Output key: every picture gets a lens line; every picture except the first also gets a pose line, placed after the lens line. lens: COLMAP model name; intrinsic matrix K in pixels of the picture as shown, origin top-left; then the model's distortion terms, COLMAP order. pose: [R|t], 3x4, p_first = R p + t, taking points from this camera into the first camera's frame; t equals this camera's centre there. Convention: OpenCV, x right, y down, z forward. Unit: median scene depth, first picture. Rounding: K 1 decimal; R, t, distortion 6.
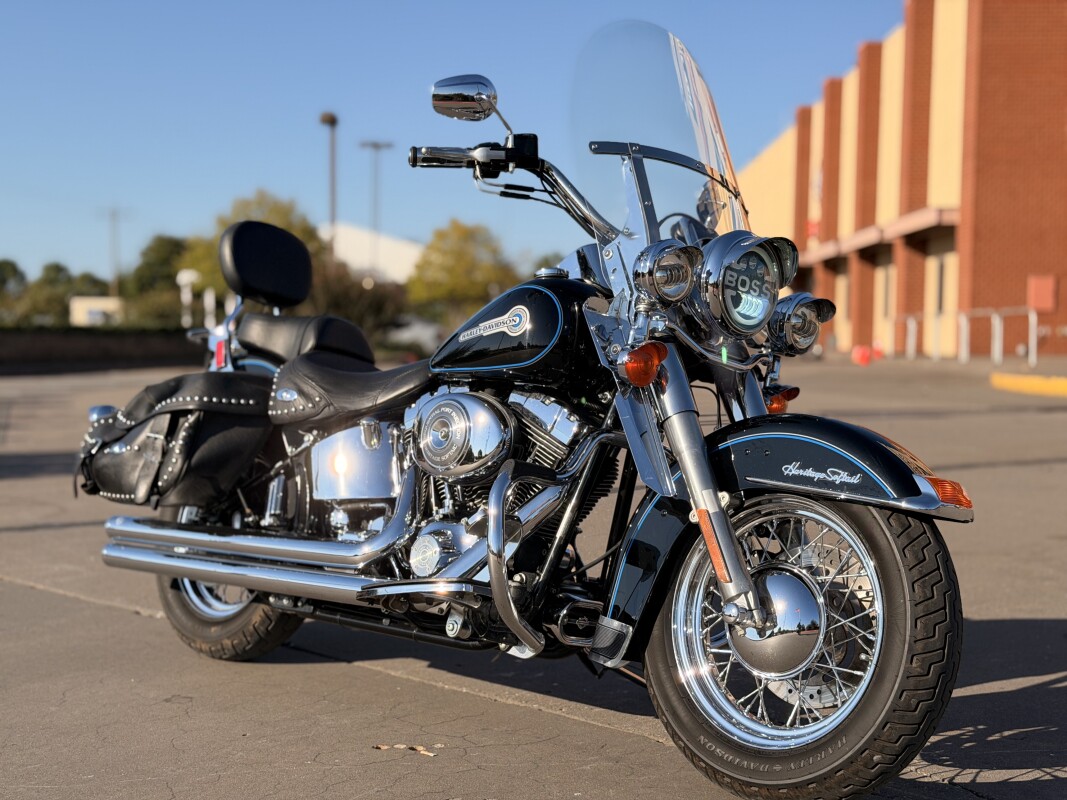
lens RADIAL K [[1476.4, 0, 533.5], [0, 1476.4, 400.0], [0, 0, 1]] dist [0.019179, 0.083984]
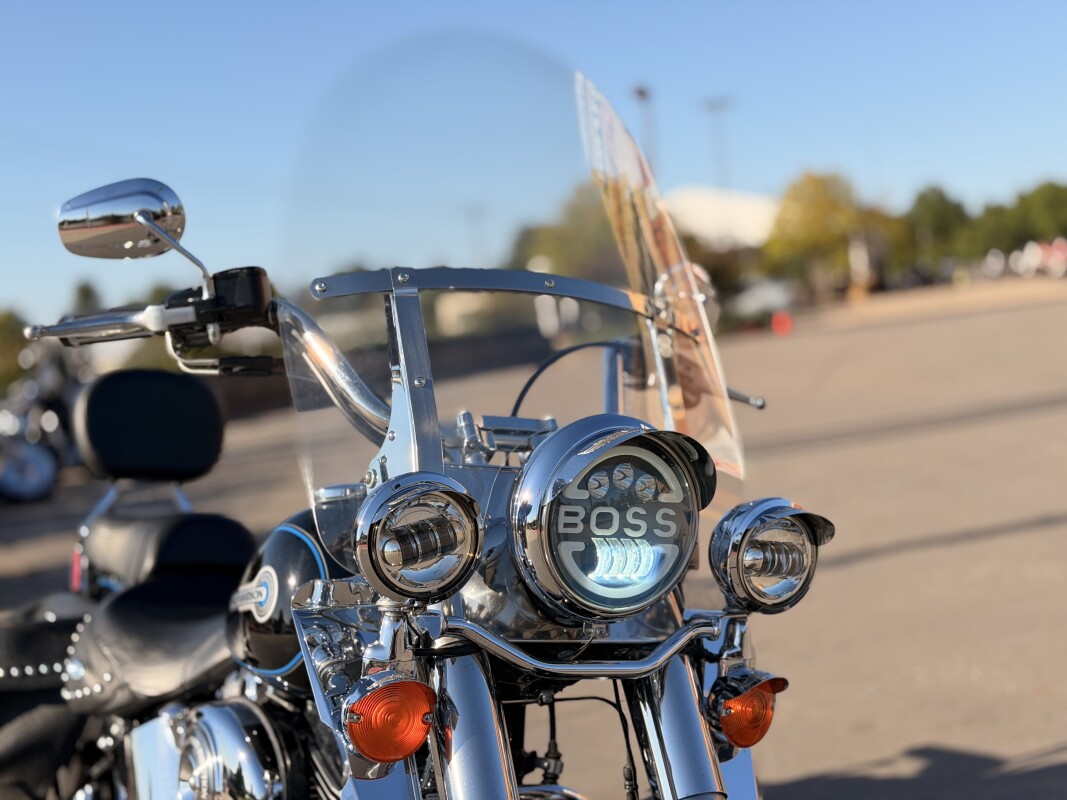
lens RADIAL K [[1476.4, 0, 533.5], [0, 1476.4, 400.0], [0, 0, 1]] dist [0.019179, 0.083984]
pose [[0.962304, -0.101409, -0.252364, 0.246608], [0.107792, 0.994106, 0.011559, -0.126393], [0.249705, -0.038326, 0.967563, 0.487437]]
